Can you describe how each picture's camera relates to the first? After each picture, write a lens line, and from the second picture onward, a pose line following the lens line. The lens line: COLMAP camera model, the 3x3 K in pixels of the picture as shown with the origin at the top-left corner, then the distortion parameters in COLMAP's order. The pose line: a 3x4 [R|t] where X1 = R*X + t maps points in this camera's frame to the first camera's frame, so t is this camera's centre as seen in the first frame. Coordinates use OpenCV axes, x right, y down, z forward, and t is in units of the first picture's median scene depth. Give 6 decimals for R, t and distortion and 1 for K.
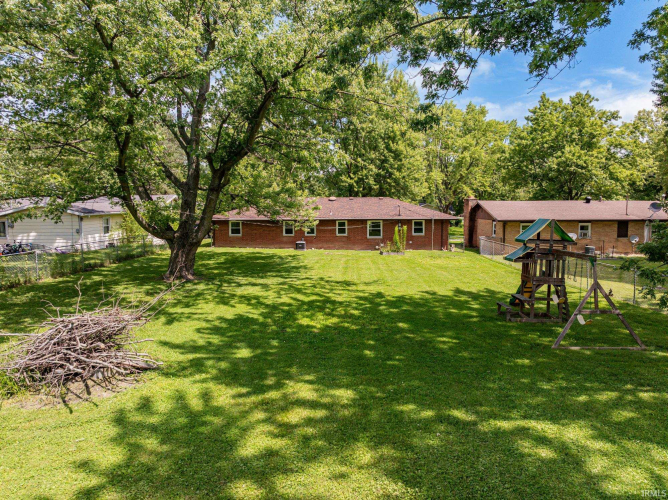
lens RADIAL K [[440.6, 0, 334.0], [0, 440.6, 250.0], [0, 0, 1]] dist [-0.017951, -0.002411]
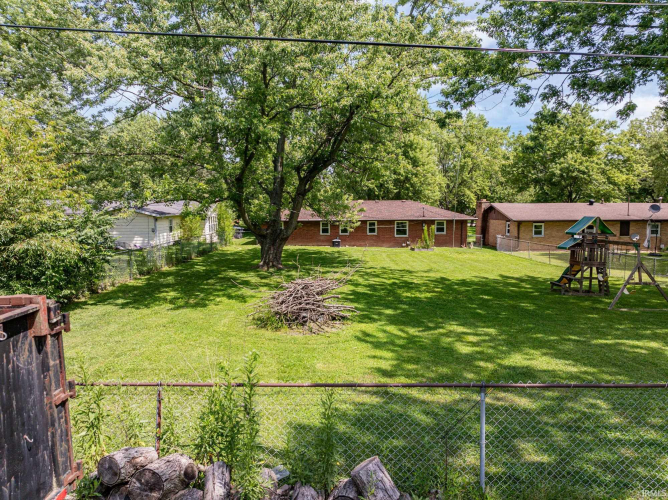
lens RADIAL K [[425.9, 0, 315.1], [0, 425.9, 262.5], [0, 0, 1]] dist [-0.020809, -0.000389]
pose [[0.999860, -0.000504, -0.016746, -0.110139], [0.000926, 0.999681, 0.025232, 0.011446], [0.016727, -0.025244, 0.999541, -0.093013]]
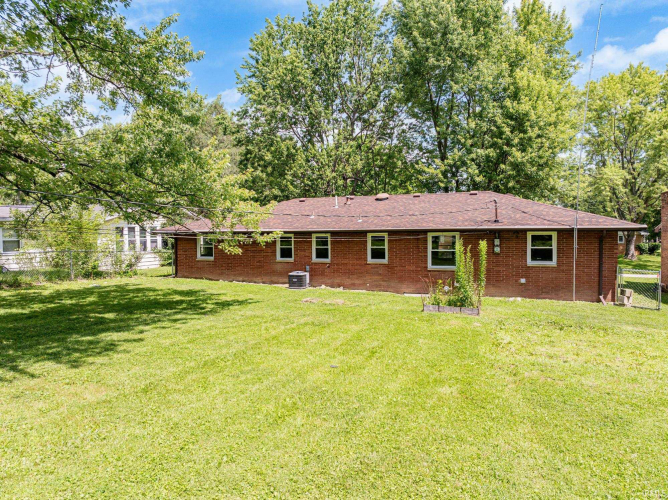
lens RADIAL K [[440.6, 0, 334.0], [0, 440.6, 250.0], [0, 0, 1]] dist [-0.017951, -0.002411]
pose [[0.932975, 0.008554, -0.359838, 0.155321], [-0.032457, 0.997644, -0.060439, -0.014921], [0.358474, 0.068068, 0.931055, 0.505828]]
